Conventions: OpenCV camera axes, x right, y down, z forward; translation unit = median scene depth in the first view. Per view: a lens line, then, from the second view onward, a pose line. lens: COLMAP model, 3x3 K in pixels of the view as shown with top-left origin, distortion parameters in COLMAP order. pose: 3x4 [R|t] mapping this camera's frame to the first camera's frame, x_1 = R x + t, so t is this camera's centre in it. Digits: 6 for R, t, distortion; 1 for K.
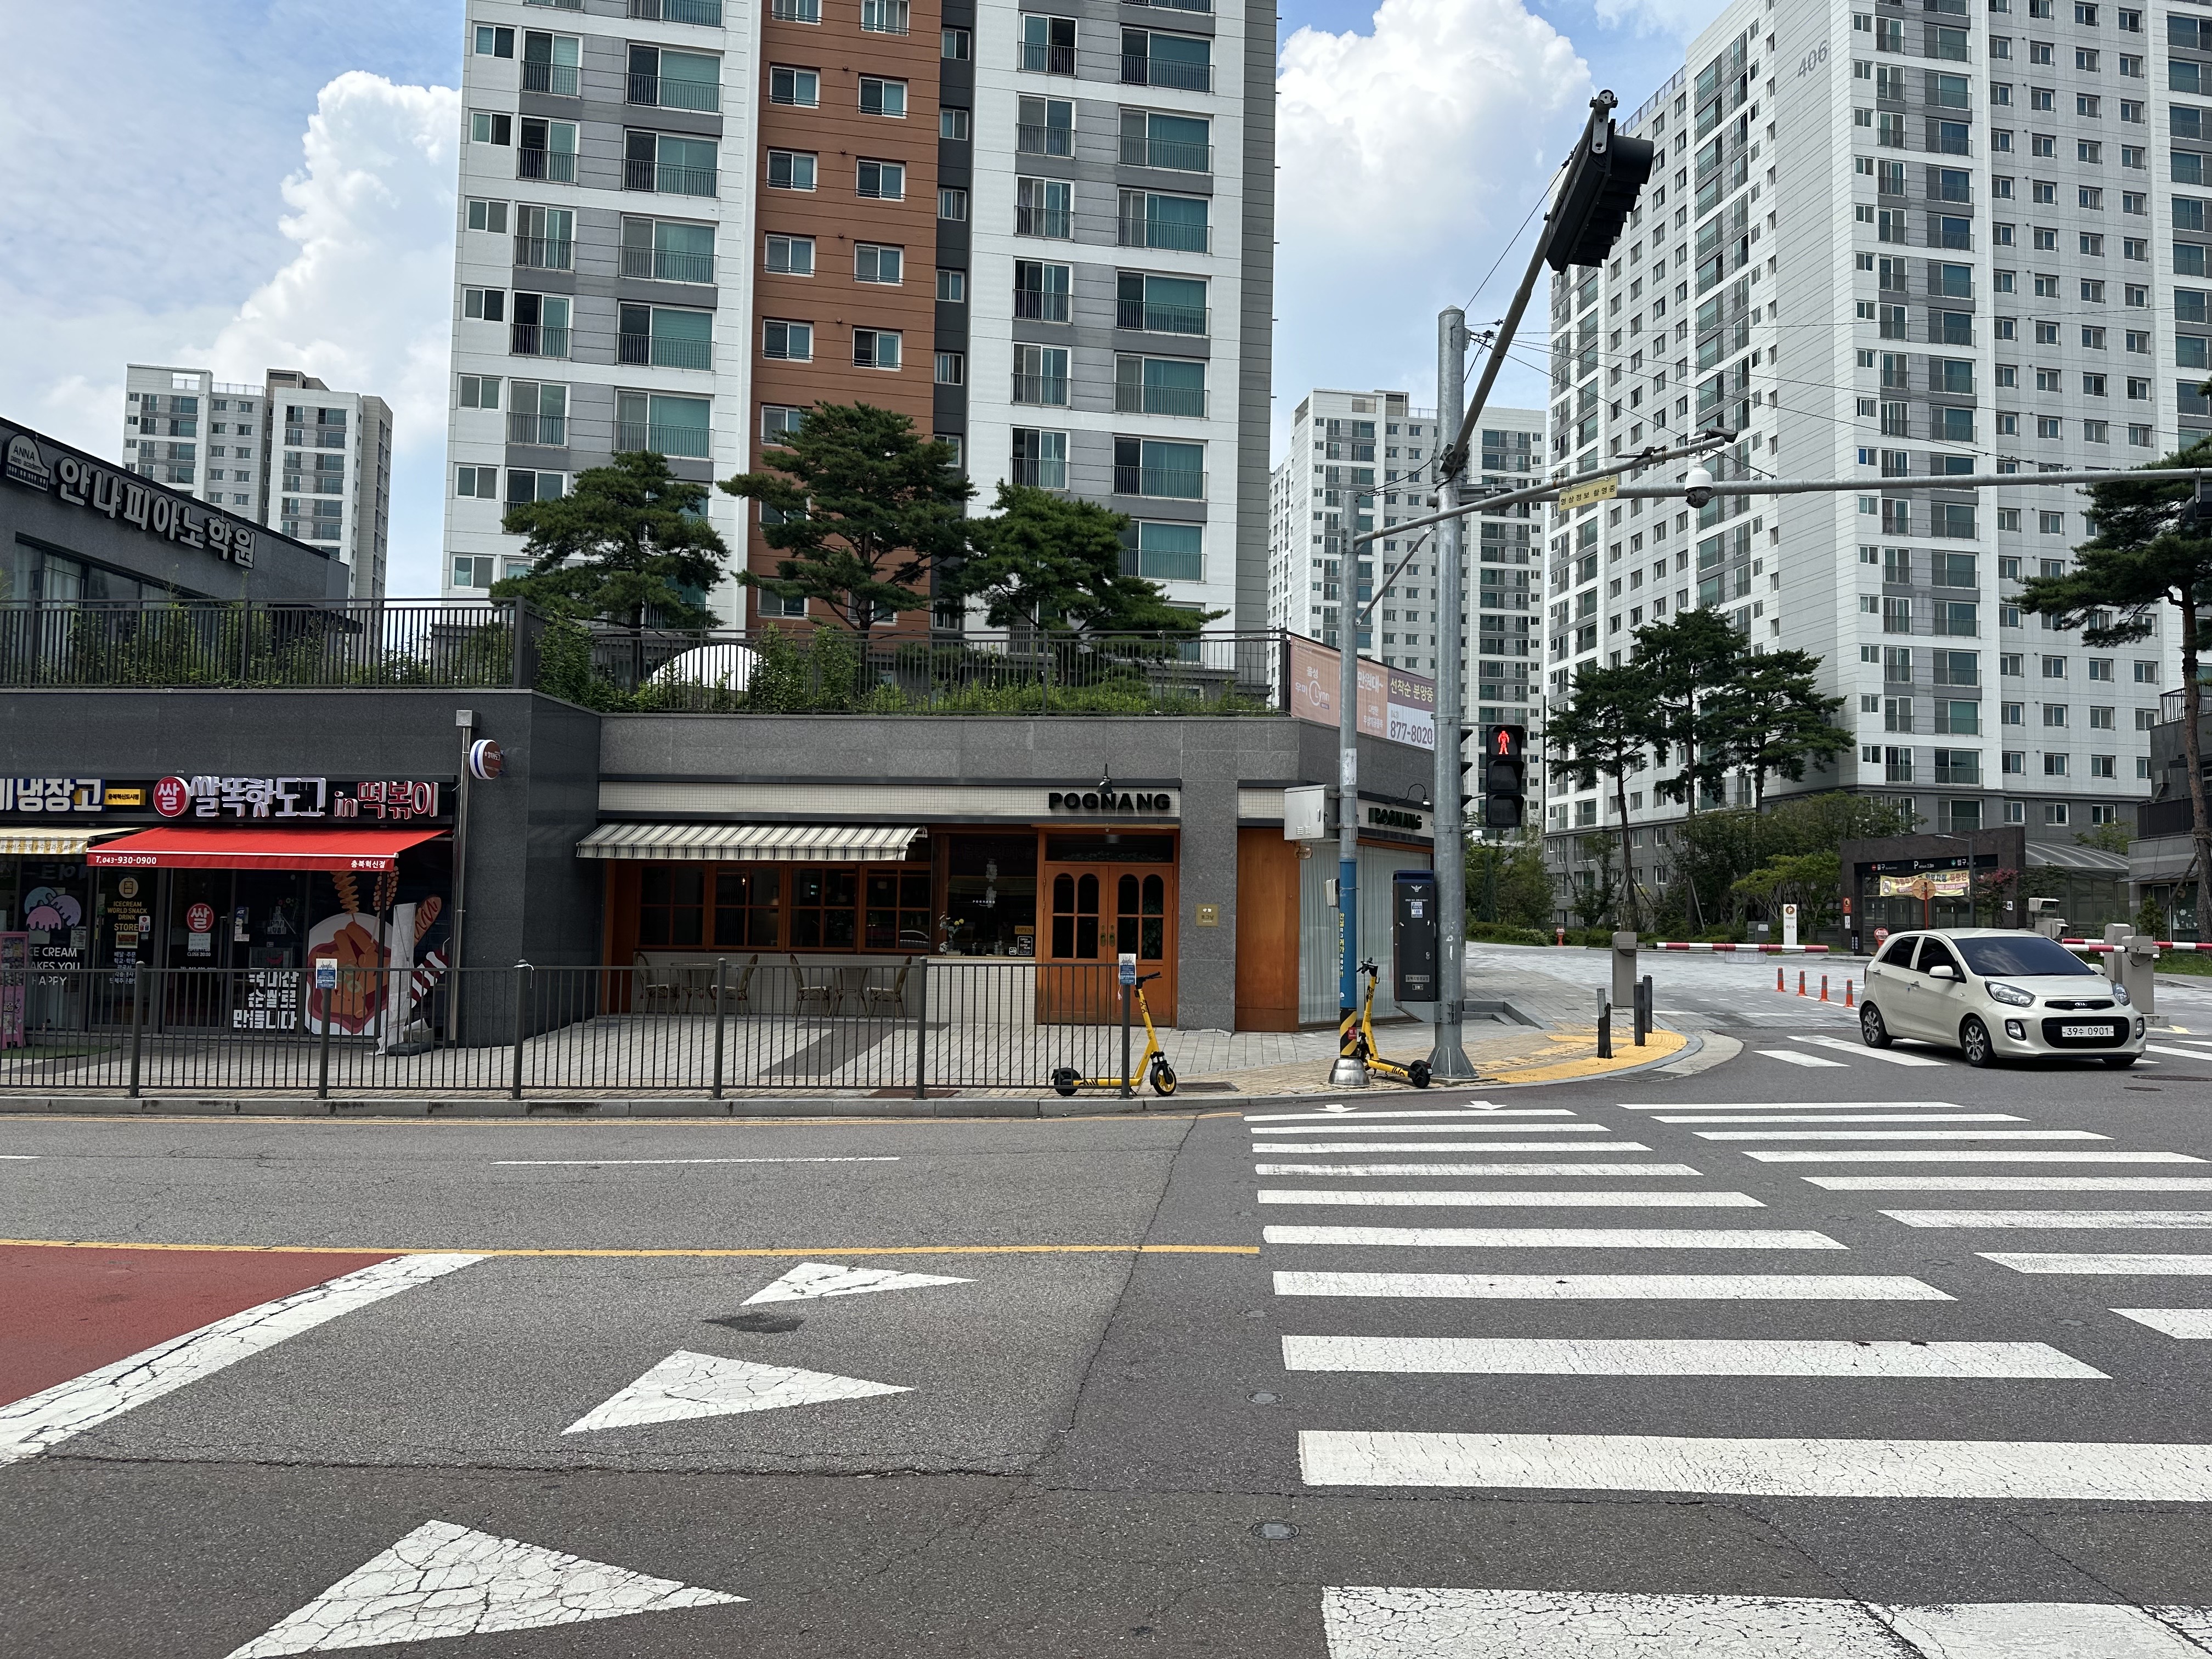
lens RADIAL K [[1529.1, 0, 1097.5], [0, 1529.1, 834.1], [0, 0, 1]] dist [0.086326, -0.115253]
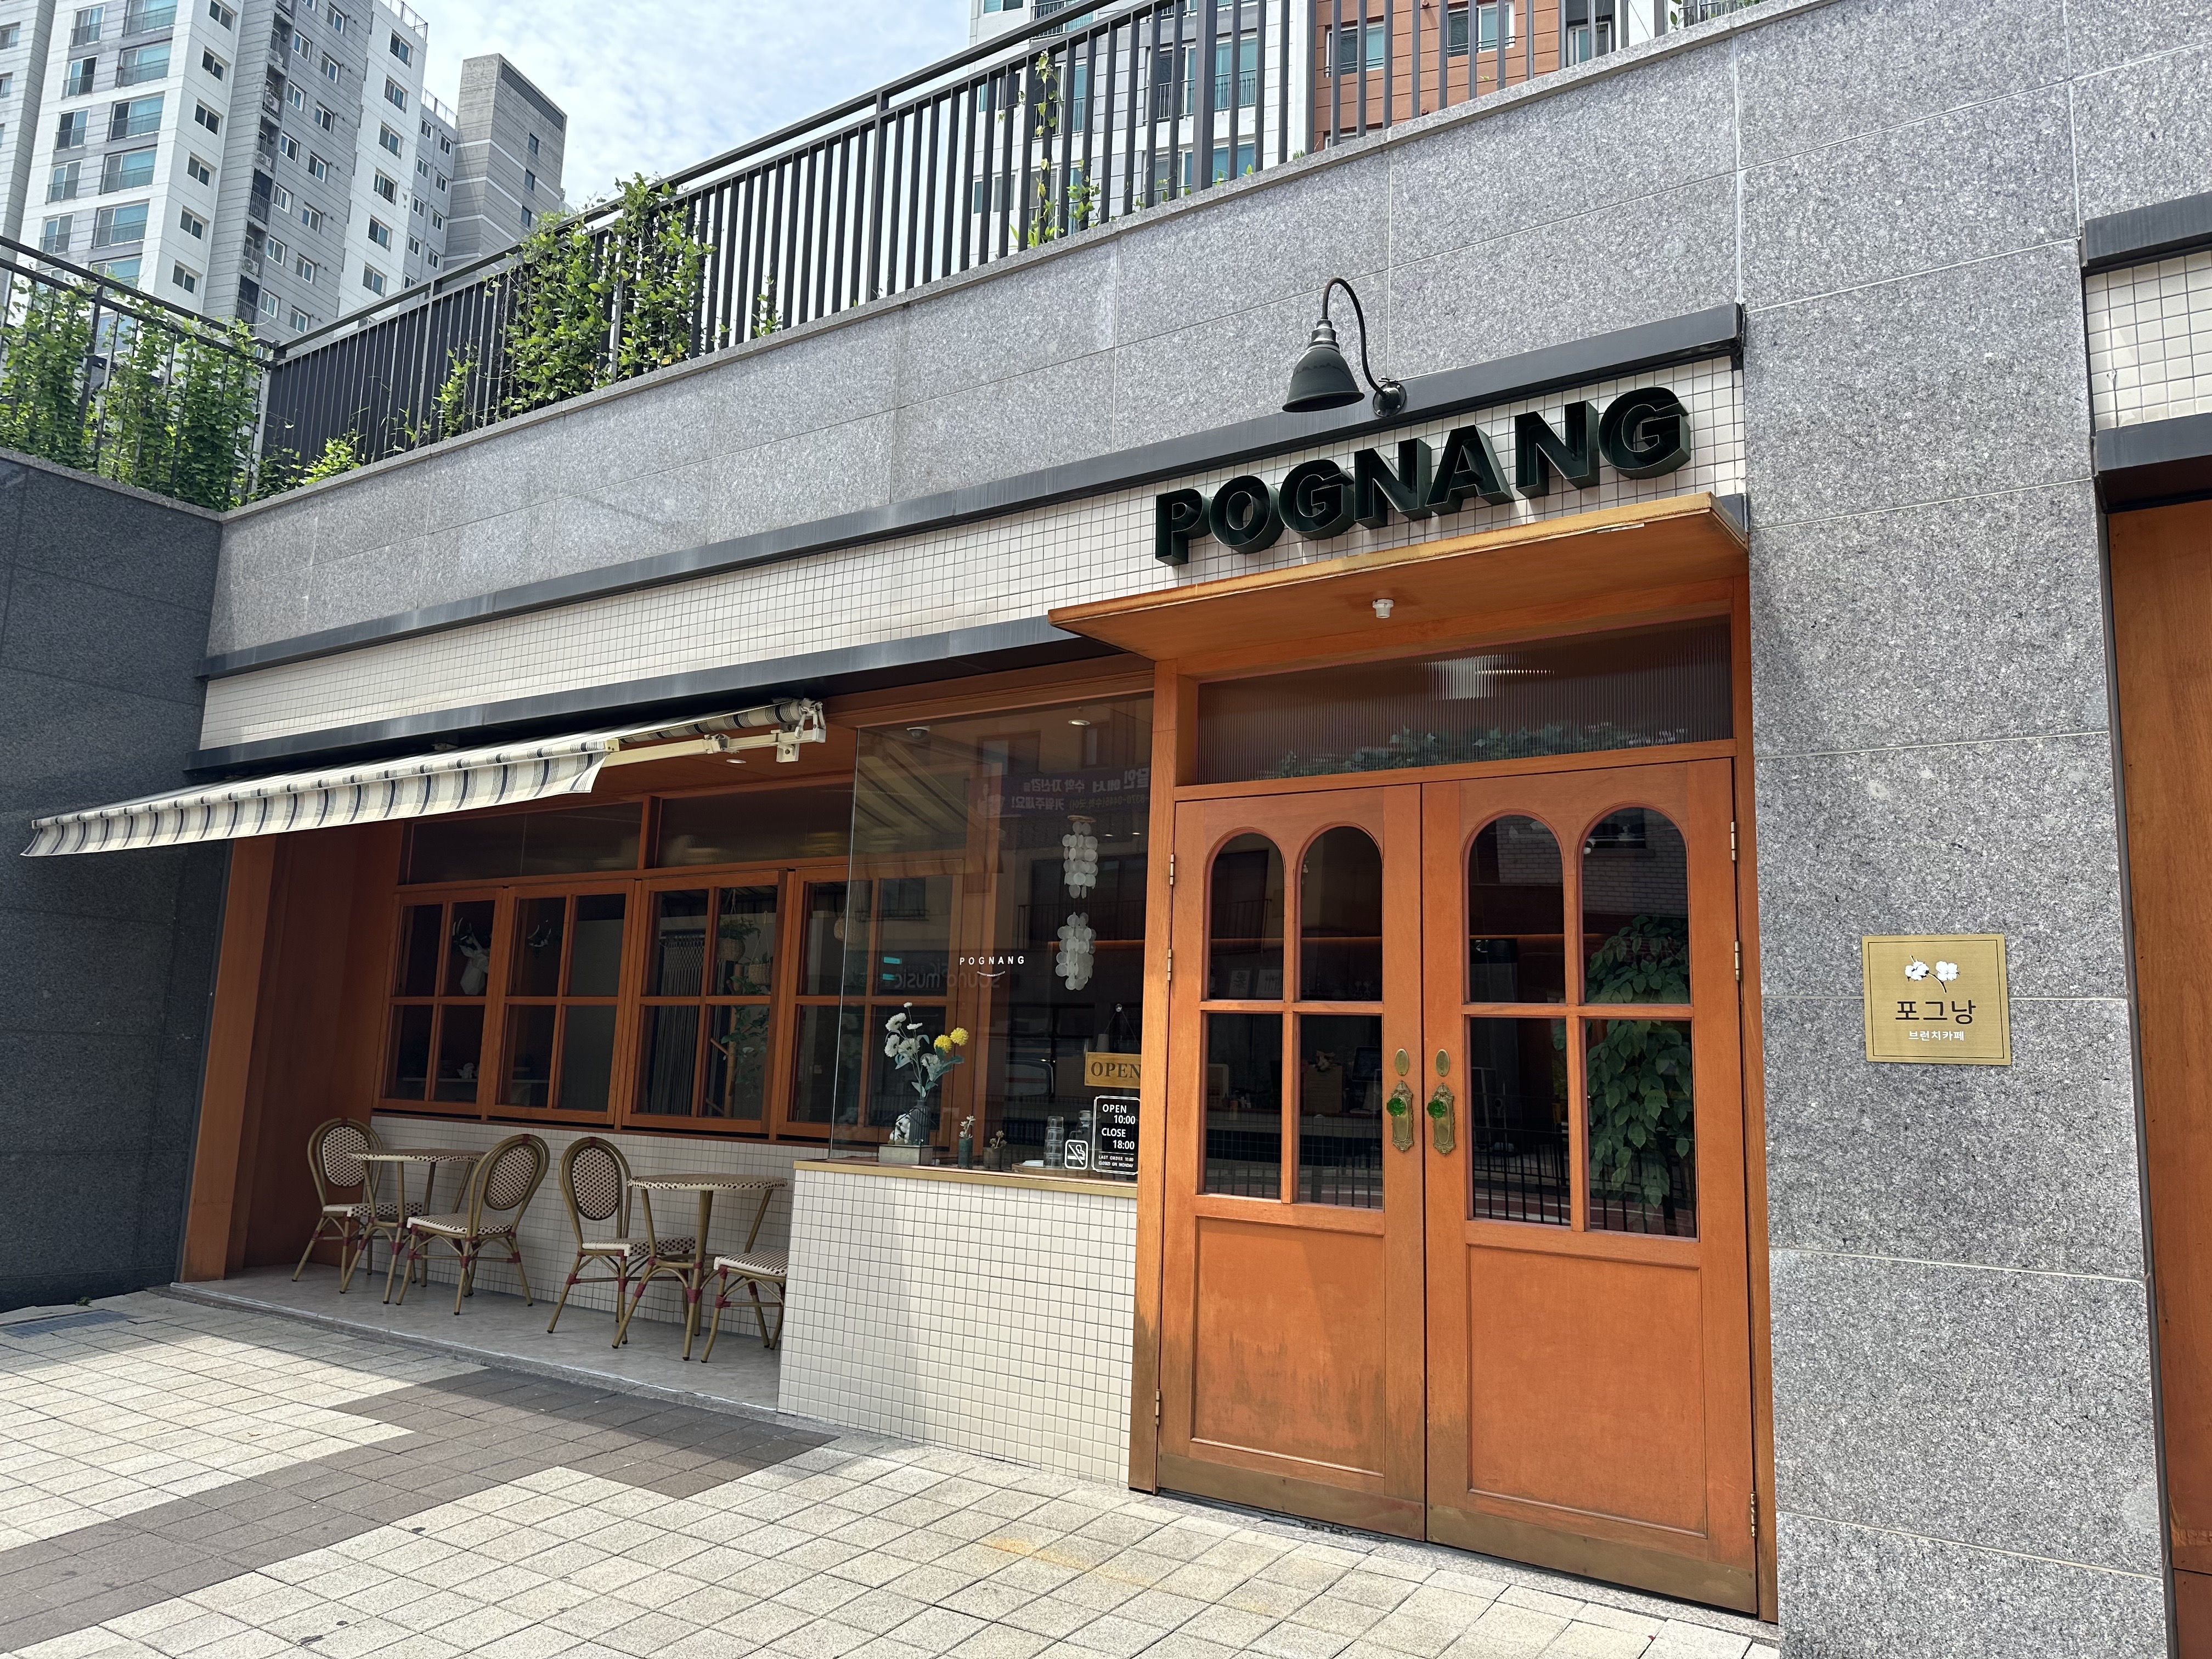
lens RADIAL K [[1529.1, 0, 1097.5], [0, 1529.1, 834.1], [0, 0, 1]] dist [0.086326, -0.115253]
pose [[0.887875, -0.051348, -0.457209, 0.067395], [0.001612, 0.994094, -0.108514, 0.052071], [0.460081, 0.095609, 0.882714, 0.779034]]
